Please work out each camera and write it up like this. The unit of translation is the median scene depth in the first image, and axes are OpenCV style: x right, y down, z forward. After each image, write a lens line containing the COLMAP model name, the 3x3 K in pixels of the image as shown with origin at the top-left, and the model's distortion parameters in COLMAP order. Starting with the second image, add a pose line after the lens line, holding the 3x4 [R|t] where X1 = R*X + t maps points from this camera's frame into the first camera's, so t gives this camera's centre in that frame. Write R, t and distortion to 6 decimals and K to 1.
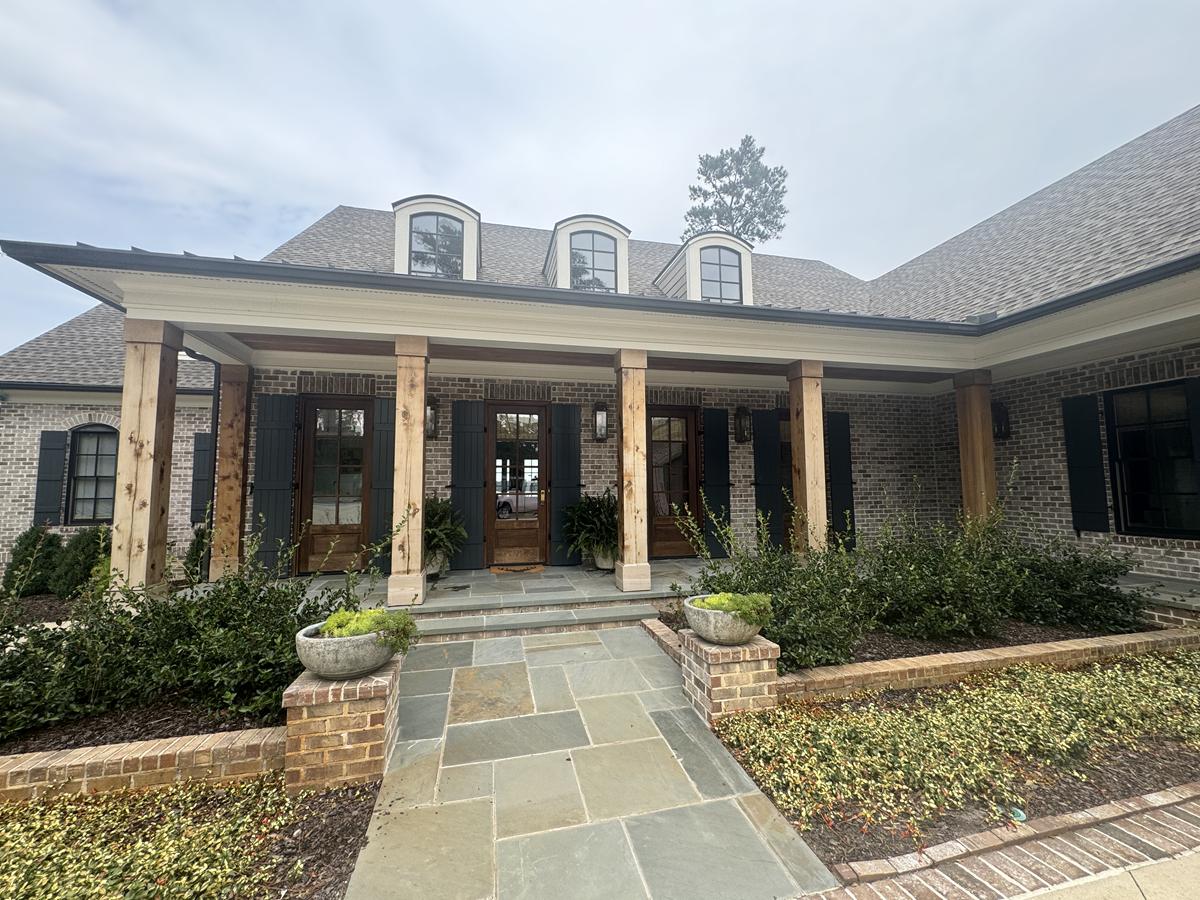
lens RADIAL K [[475.6, 0, 604.2], [0, 475.6, 450.1], [0, 0, 1]] dist [-0.006117, 0.001398]
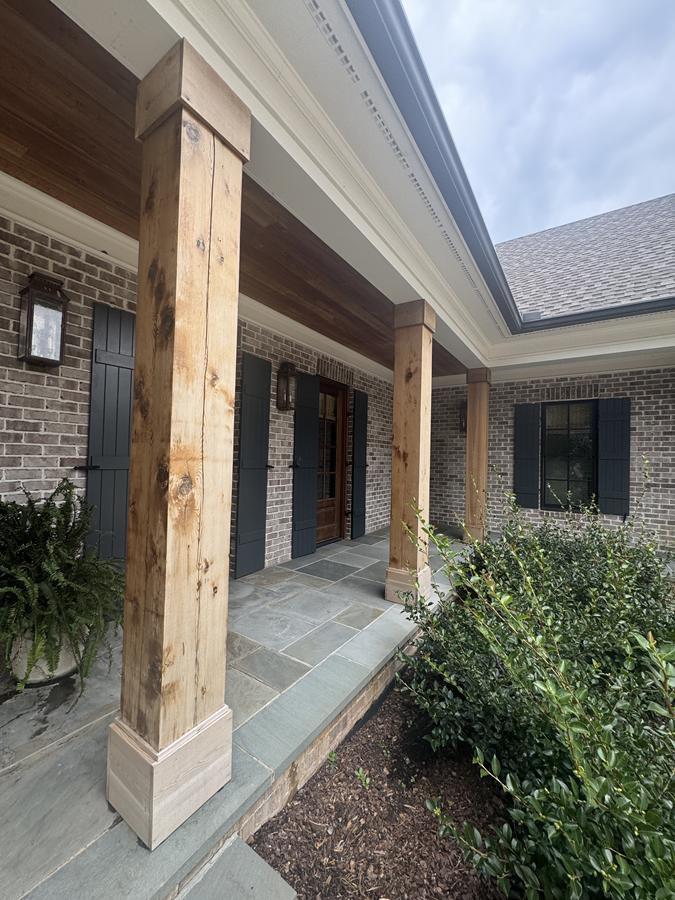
lens RADIAL K [[356.7, 0, 336.9], [0, 356.7, 447.8], [0, 0, 1]] dist [-0.006117, 0.001398]
pose [[0.731872, 0.046158, 0.679877, -0.029518], [-0.081666, 0.996454, 0.020260, 0.027600], [-0.676531, -0.070351, 0.733046, 0.622877]]
